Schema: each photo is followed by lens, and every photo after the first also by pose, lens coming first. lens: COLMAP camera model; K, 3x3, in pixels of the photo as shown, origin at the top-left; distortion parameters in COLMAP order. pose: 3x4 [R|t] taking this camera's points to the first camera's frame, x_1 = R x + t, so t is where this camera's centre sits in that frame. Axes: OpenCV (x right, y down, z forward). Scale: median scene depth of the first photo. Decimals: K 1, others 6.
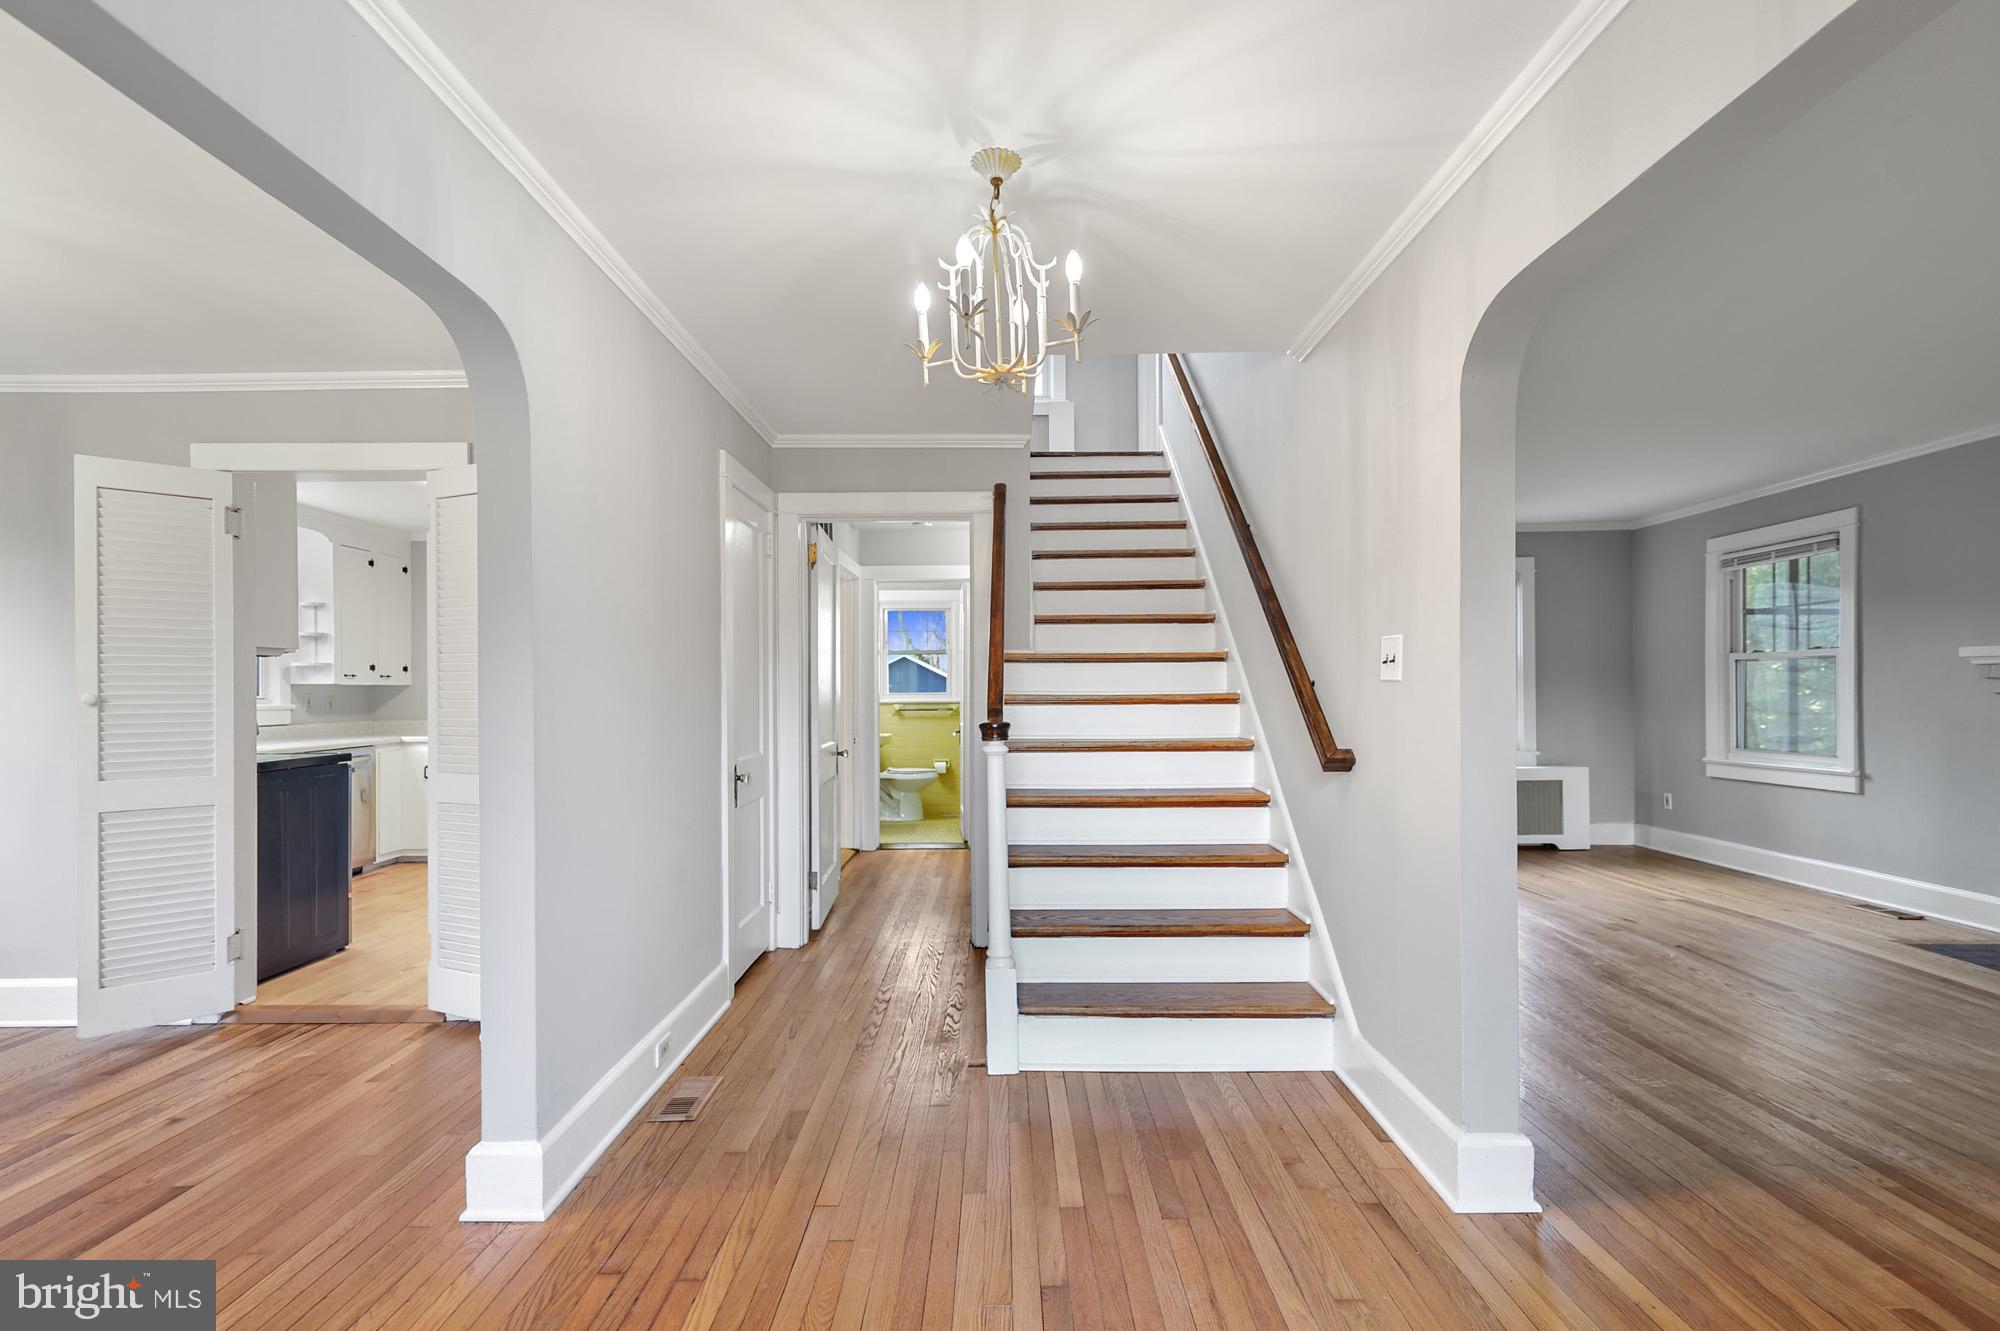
lens RADIAL K [[924.9, 0, 1000.4], [0, 924.9, 693.3], [0, 0, 1]] dist [0.005606, 0.001254]
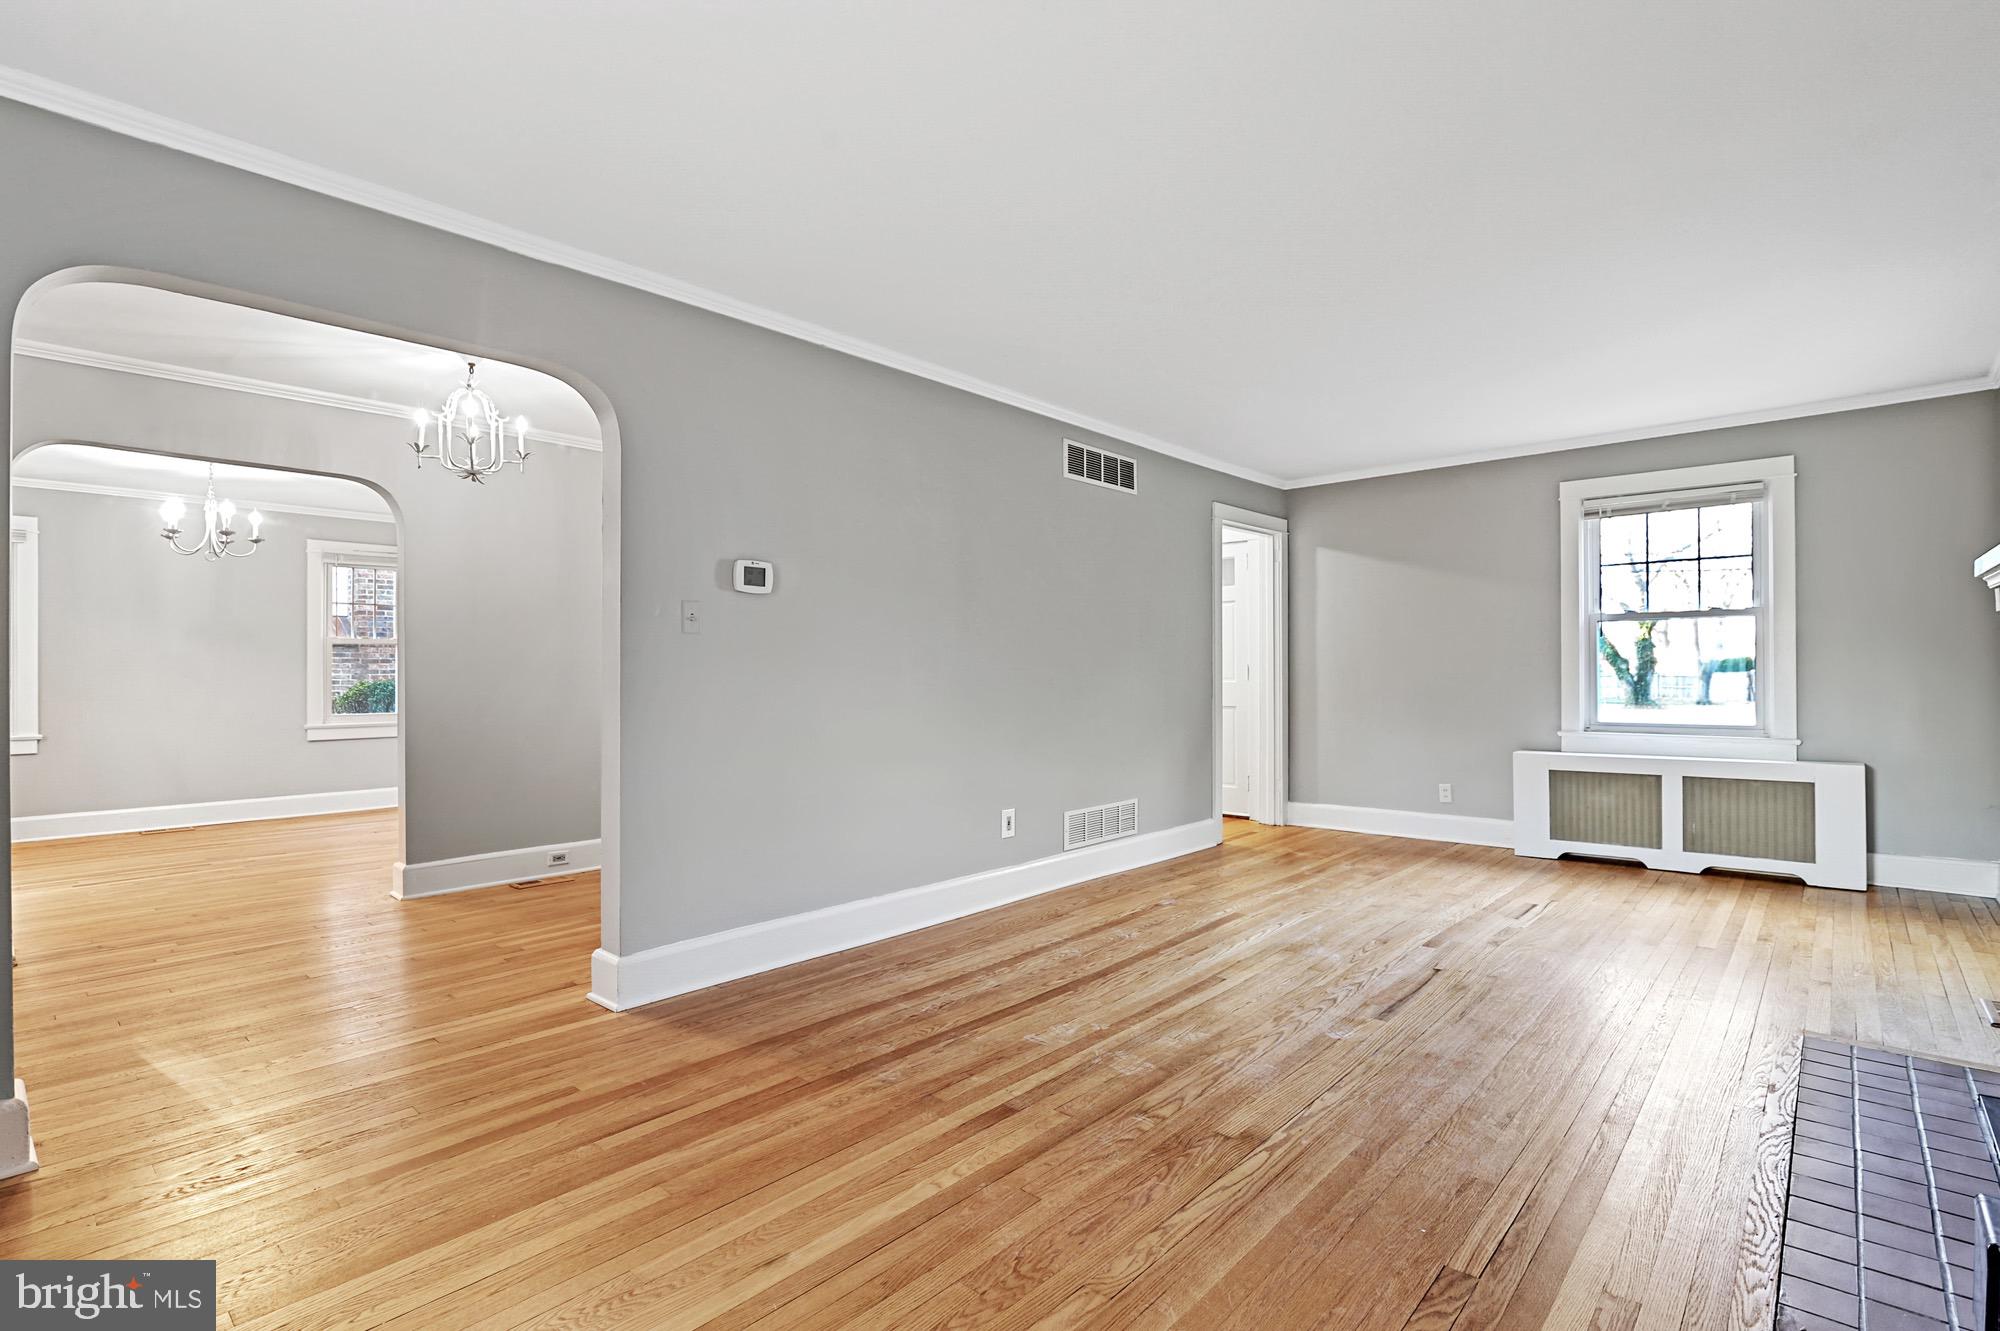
lens RADIAL K [[924.9, 0, 1000.4], [0, 924.9, 693.3], [0, 0, 1]] dist [0.005606, 0.001254]
pose [[0.742309, 0.010885, -0.669969, 1.065856], [0.004069, 0.999776, 0.020752, 0.022552], [0.670045, -0.018131, 0.742099, 0.189424]]
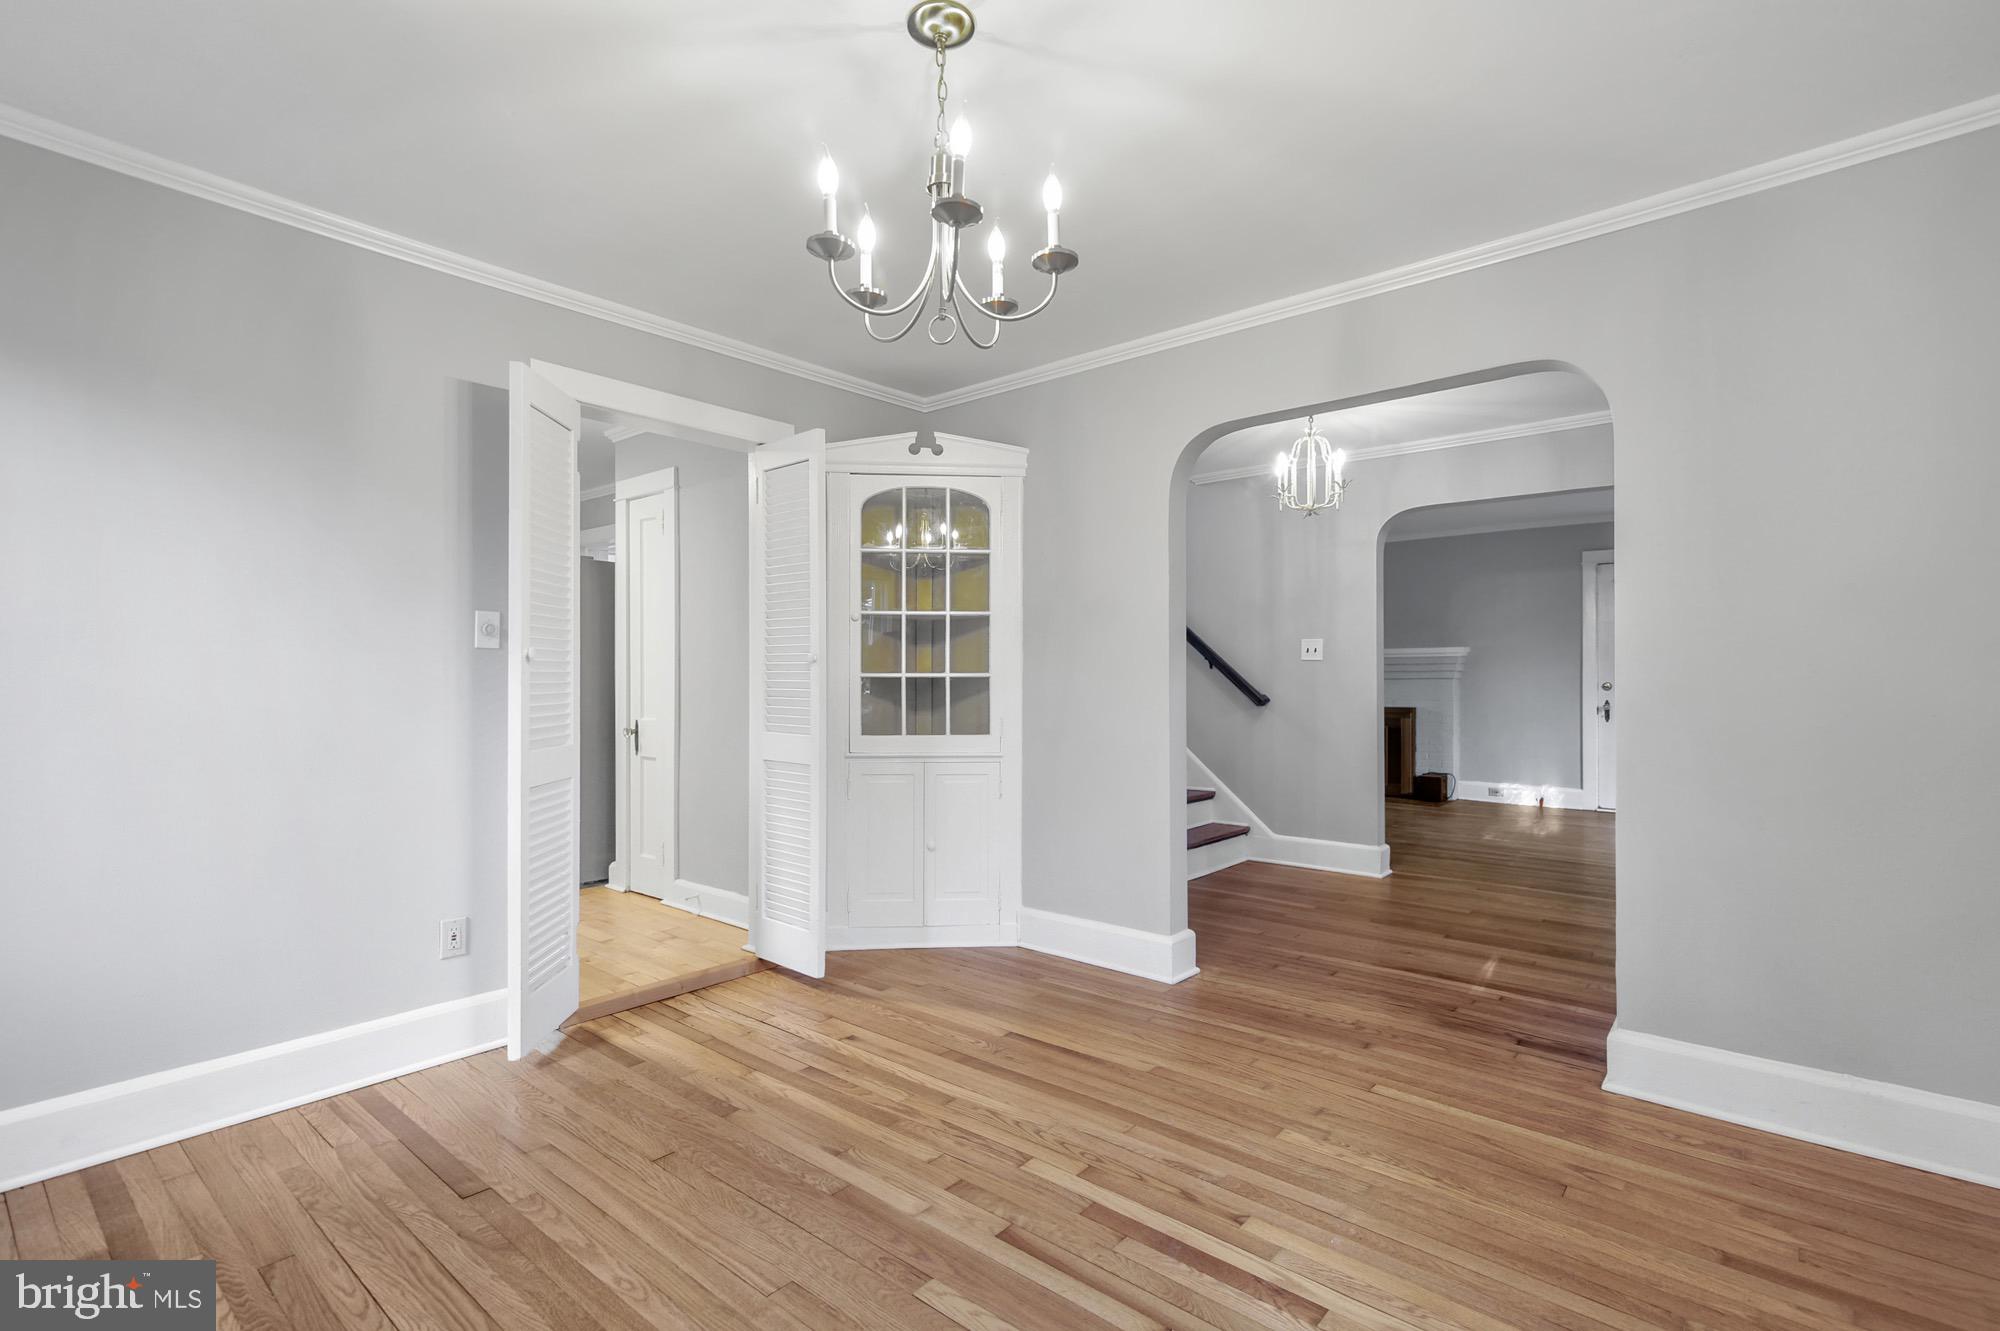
lens RADIAL K [[924.9, 0, 1000.4], [0, 924.9, 693.3], [0, 0, 1]] dist [0.005606, 0.001254]
pose [[0.641991, -0.003687, 0.766704, -1.135000], [-0.001112, 0.999983, 0.005740, 0.032393], [-0.766712, -0.004538, 0.641976, 0.115977]]
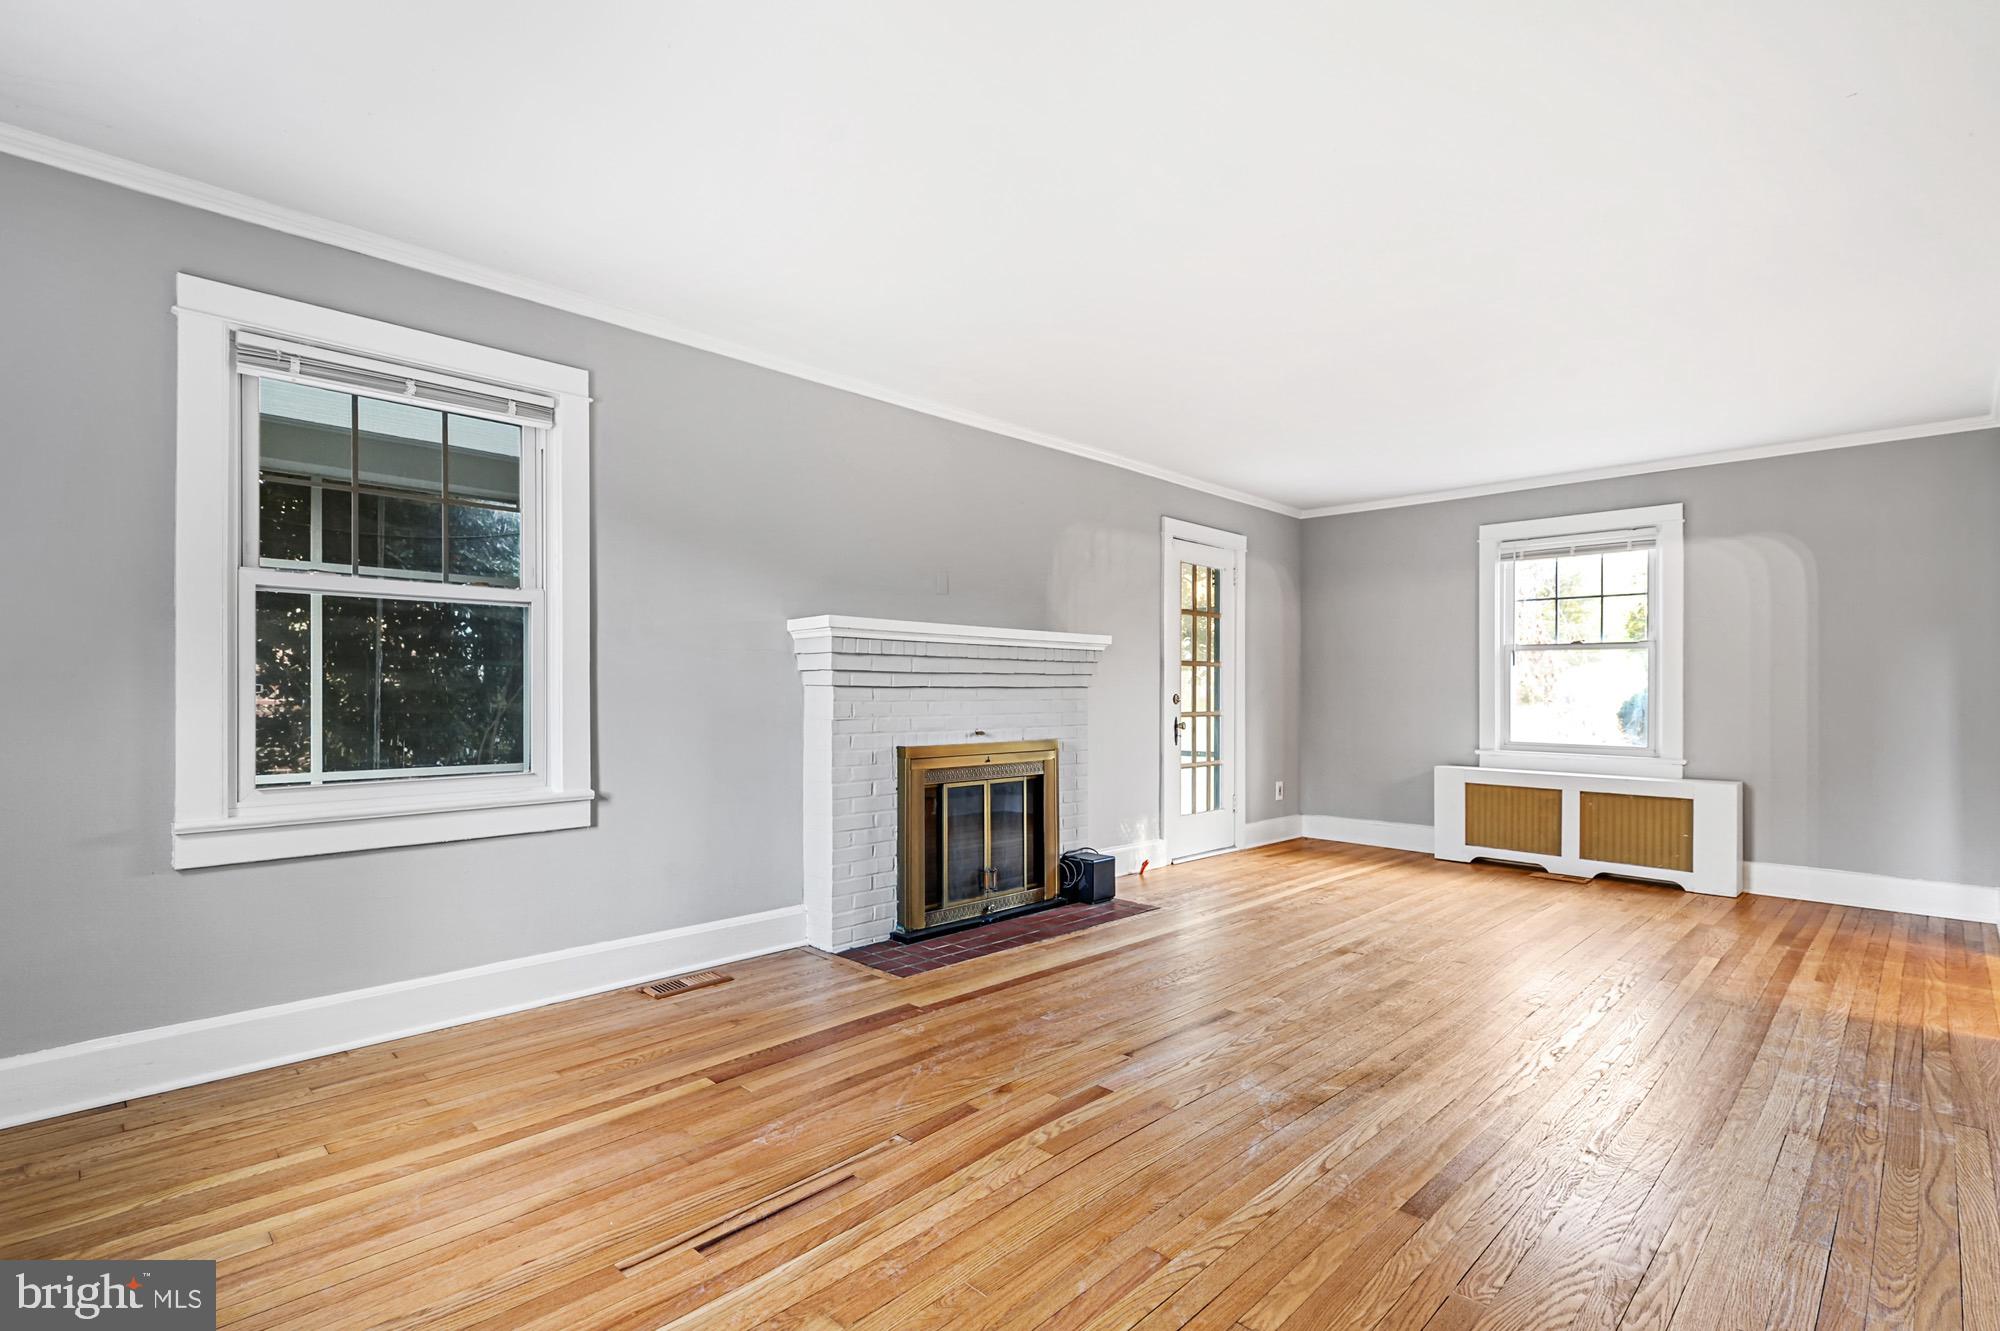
lens RADIAL K [[924.9, 0, 1000.4], [0, 924.9, 693.3], [0, 0, 1]] dist [0.005606, 0.001254]
pose [[-0.709101, 0.002398, 0.705103, 0.367786], [-0.000906, 0.999990, -0.004312, 0.025673], [-0.705107, -0.003697, -0.709091, 1.657611]]
